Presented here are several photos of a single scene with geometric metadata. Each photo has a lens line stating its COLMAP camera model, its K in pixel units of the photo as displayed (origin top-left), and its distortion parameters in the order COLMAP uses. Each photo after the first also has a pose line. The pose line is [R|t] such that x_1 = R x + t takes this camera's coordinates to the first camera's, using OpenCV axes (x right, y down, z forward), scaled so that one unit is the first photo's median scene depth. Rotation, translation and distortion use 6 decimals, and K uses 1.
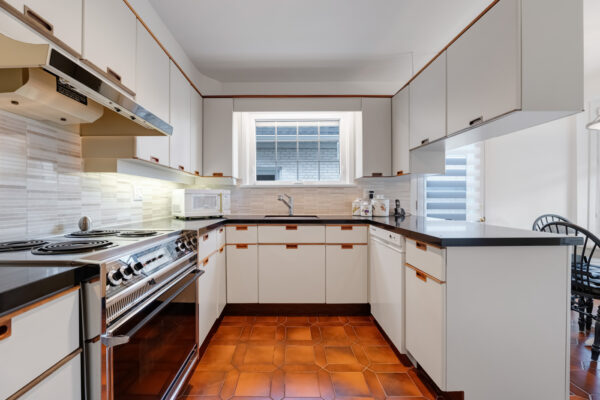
lens RADIAL K [[248.2, 0, 300.0], [0, 248.2, 200.0], [0, 0, 1]] dist [-0.000572, -0.000168]
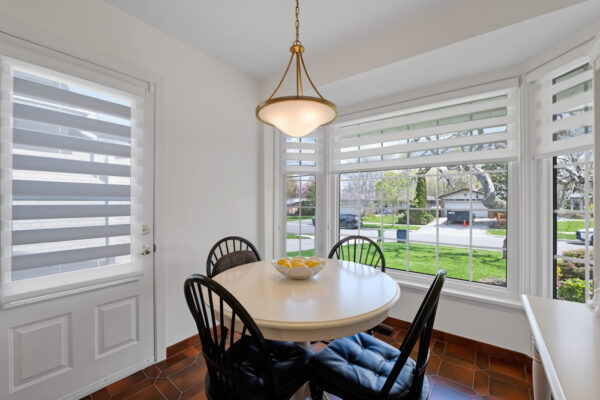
lens RADIAL K [[248.2, 0, 300.0], [0, 248.2, 200.0], [0, 0, 1]] dist [-0.000572, -0.000168]
pose [[0.610593, 0.005088, 0.791928, 0.552156], [0.004085, 0.999946, -0.009573, -0.040295], [-0.791934, 0.009080, 0.610539, 0.392827]]
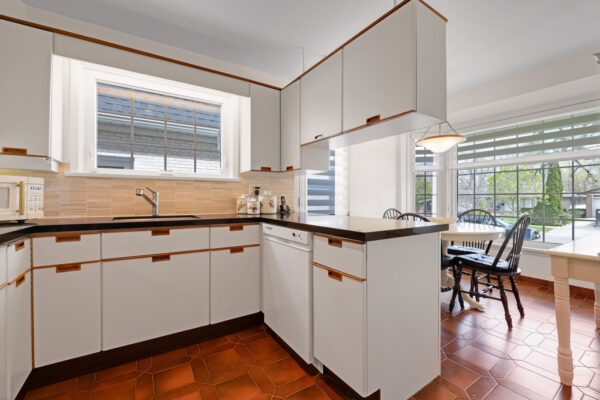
lens RADIAL K [[240.4, 0, 301.1], [0, 240.4, 197.1], [0, 0, 1]] dist [-0.002939, -0.000365]
pose [[0.853490, 0.007089, 0.521061, -0.048427], [-0.000498, 0.999918, -0.012789, 0.015763], [-0.521109, 0.010656, 0.853424, 0.172830]]
